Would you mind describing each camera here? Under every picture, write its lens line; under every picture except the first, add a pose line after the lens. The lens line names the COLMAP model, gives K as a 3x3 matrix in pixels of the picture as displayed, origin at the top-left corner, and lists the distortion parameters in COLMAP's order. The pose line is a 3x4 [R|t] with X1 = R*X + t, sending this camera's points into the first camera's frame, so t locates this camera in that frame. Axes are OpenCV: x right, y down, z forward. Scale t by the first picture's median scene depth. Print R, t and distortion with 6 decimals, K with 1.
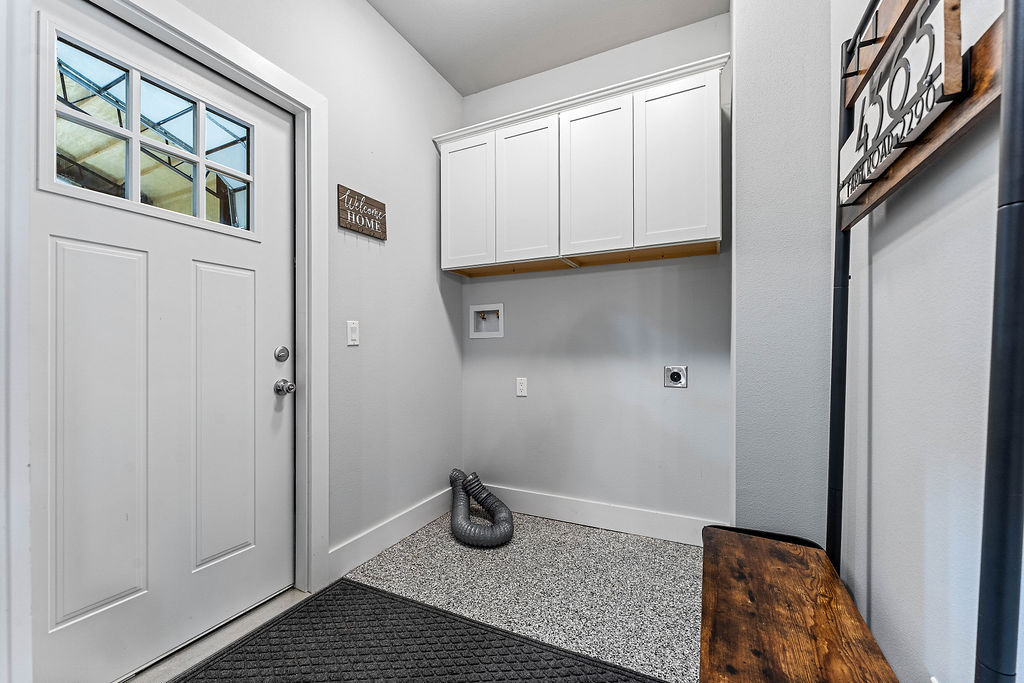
lens RADIAL K [[414.6, 0, 510.0], [0, 414.6, 346.1], [0, 0, 1]] dist [0.000615, 0.000073]
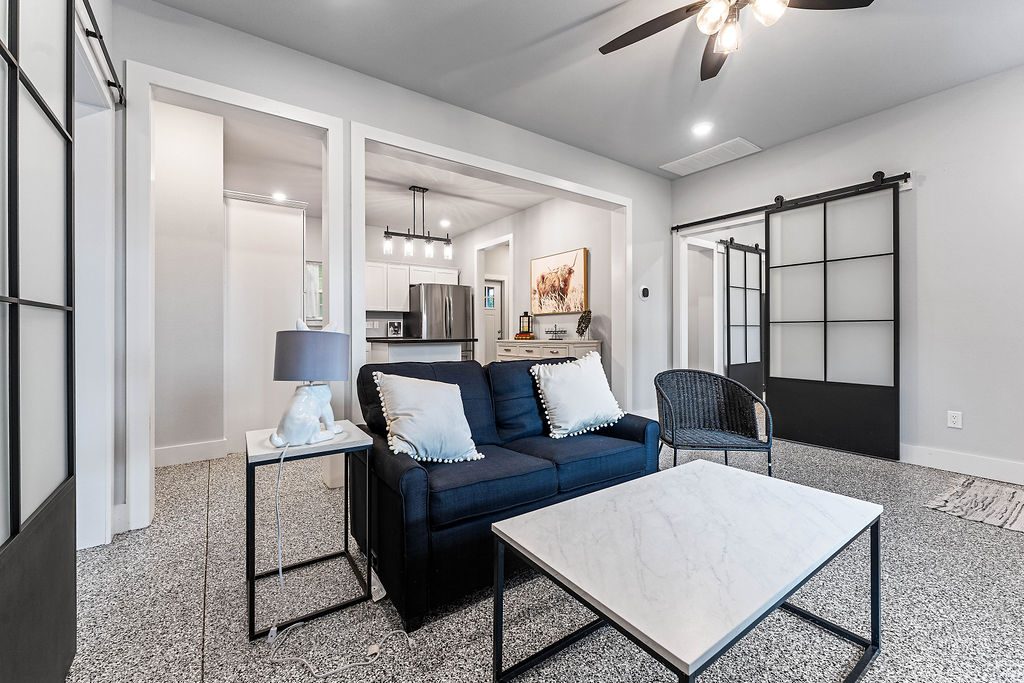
lens RADIAL K [[414.6, 0, 509.3], [0, 414.6, 330.3], [0, 0, 1]] dist [0.000615, 0.000073]
pose [[0.875159, 0.001838, -0.483831, 1.856783], [-0.001387, 0.999998, 0.001290, -0.002705], [0.483833, -0.000458, 0.875160, -3.116888]]
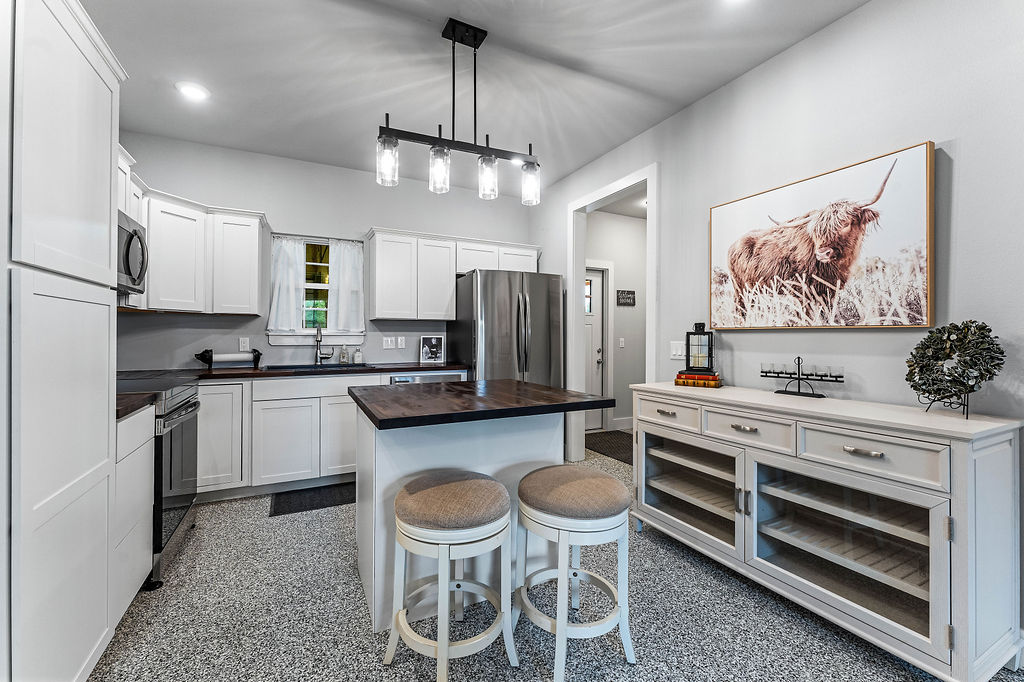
lens RADIAL K [[414.6, 0, 513.7], [0, 414.6, 335.9], [0, 0, 1]] dist [0.000615, 0.000073]
pose [[0.800781, 0.009967, -0.598875, 0.757269], [-0.006832, 0.999948, 0.007507, -0.104237], [0.598919, -0.001920, 0.800807, -1.782070]]
